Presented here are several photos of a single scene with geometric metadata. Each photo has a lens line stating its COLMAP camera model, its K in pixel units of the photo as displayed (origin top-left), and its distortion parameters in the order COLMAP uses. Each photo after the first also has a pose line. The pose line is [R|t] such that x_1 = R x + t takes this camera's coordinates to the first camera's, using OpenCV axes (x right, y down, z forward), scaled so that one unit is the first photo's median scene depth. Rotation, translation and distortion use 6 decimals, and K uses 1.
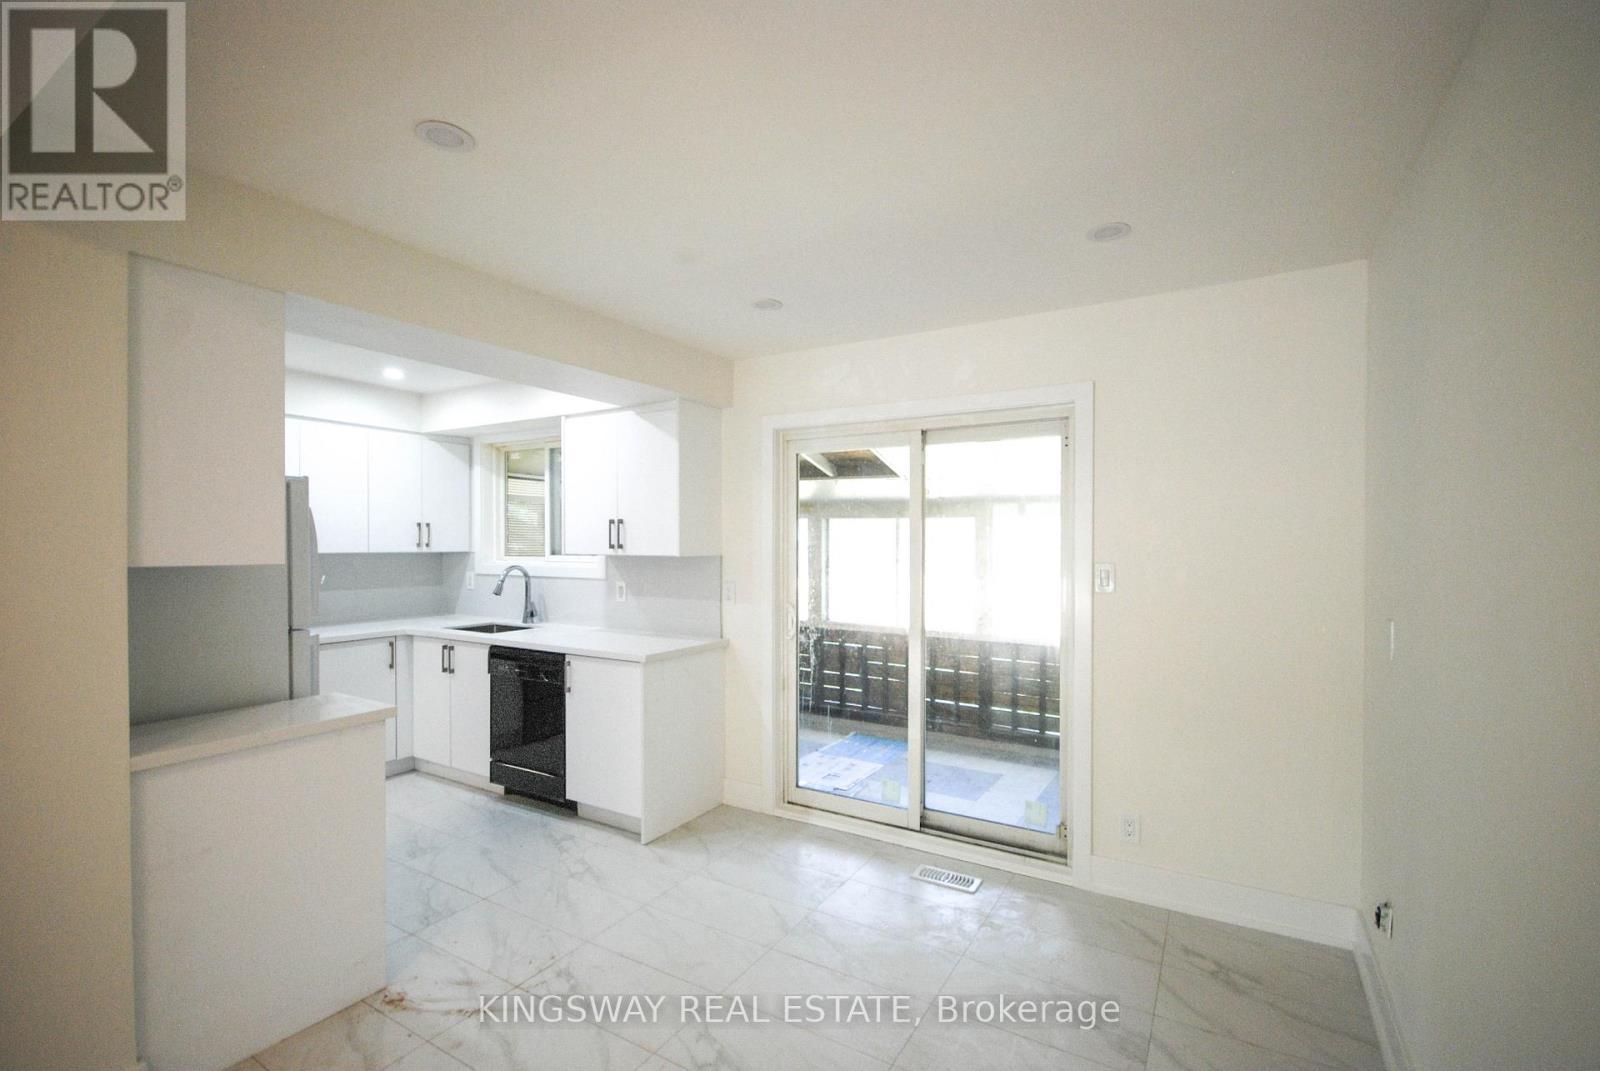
lens RADIAL K [[693.3, 0, 805.8], [0, 693.3, 548.2], [0, 0, 1]] dist [0.001749, 0.000183]
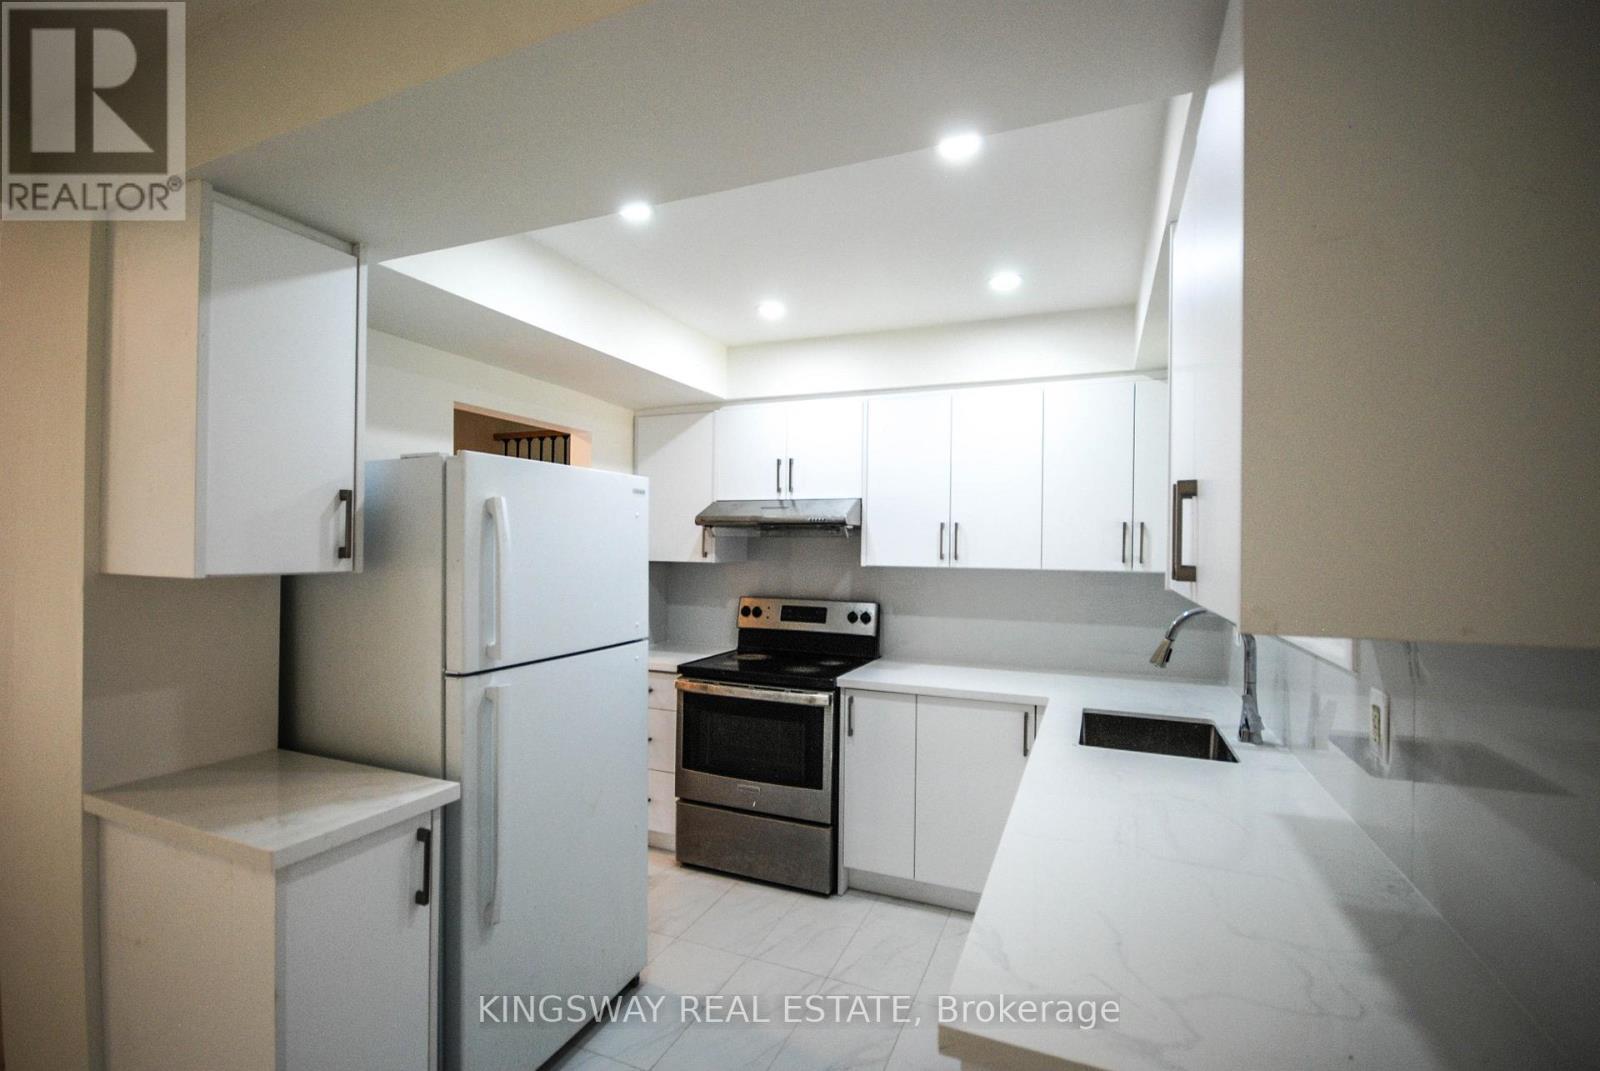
lens RADIAL K [[693.3, 0, 805.8], [0, 693.3, 548.2], [0, 0, 1]] dist [0.001749, 0.000183]
pose [[0.146626, -0.003266, -0.989187, -0.010463], [-0.014681, 0.999877, -0.005478, -0.007226], [0.989083, 0.015325, 0.146560, 0.699754]]
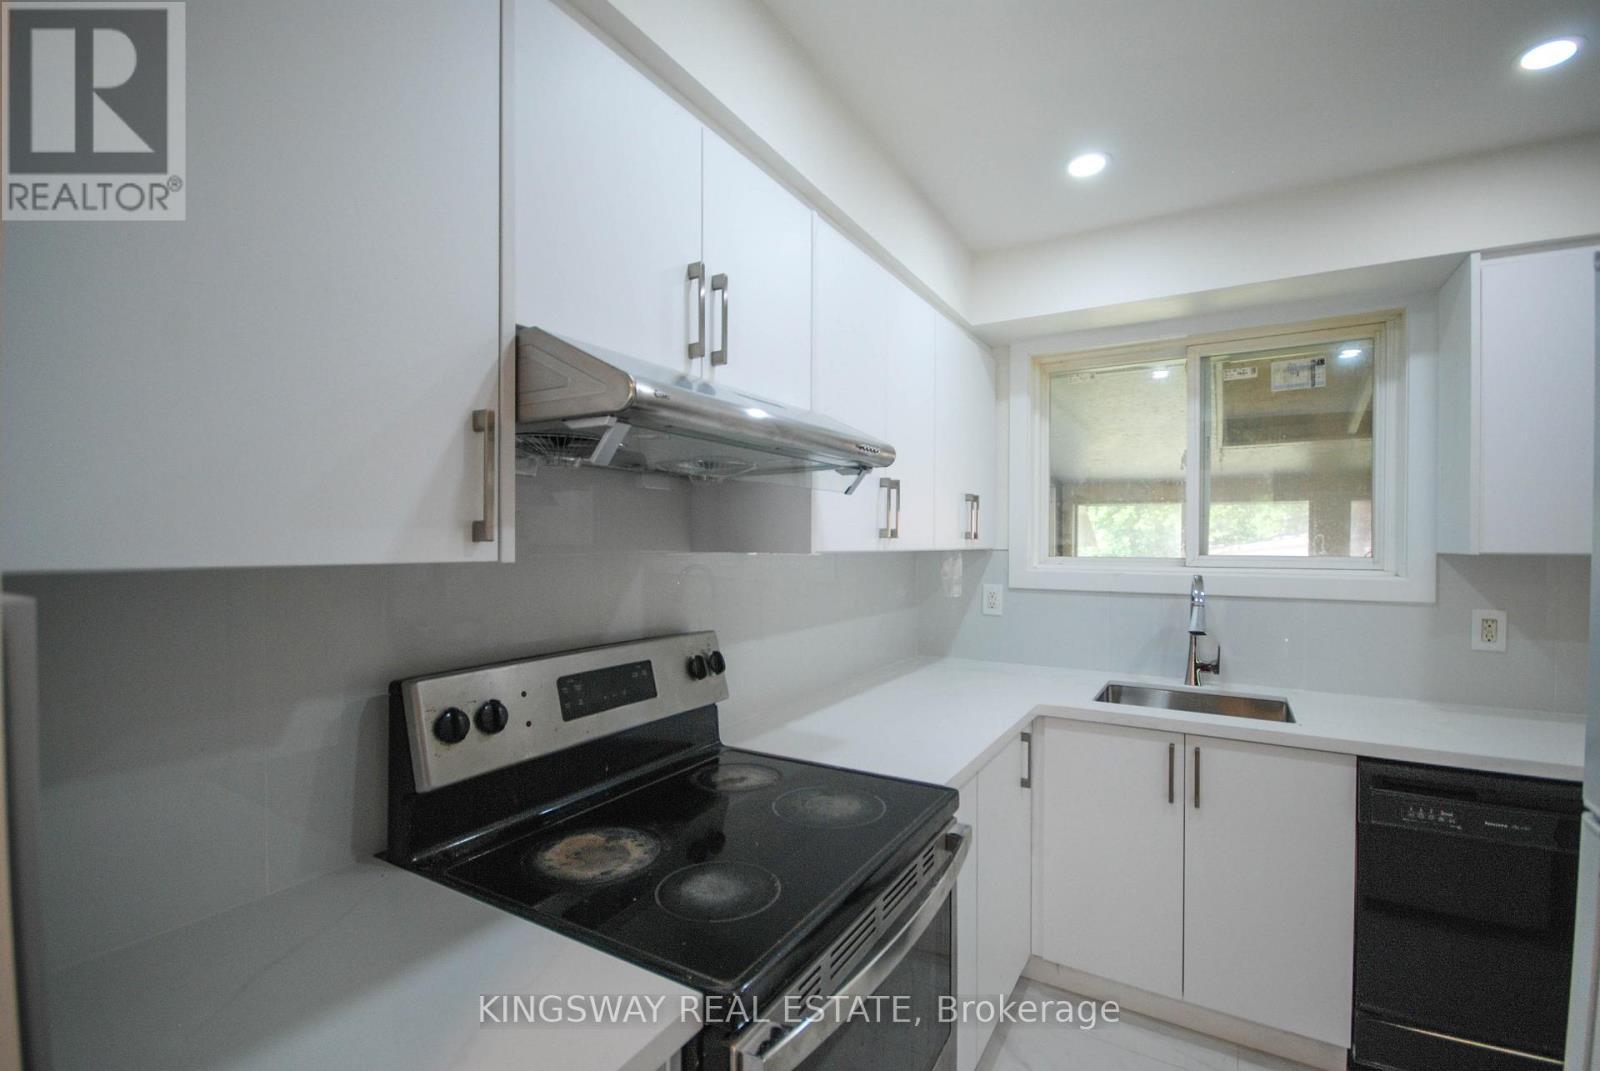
lens RADIAL K [[693.3, 0, 805.8], [0, 693.3, 548.2], [0, 0, 1]] dist [0.001749, 0.000183]
pose [[0.999991, -0.000864, -0.004190, -0.740103], [0.000888, 0.999984, 0.005651, 0.001433], [0.004185, -0.005655, 0.999975, 0.501524]]
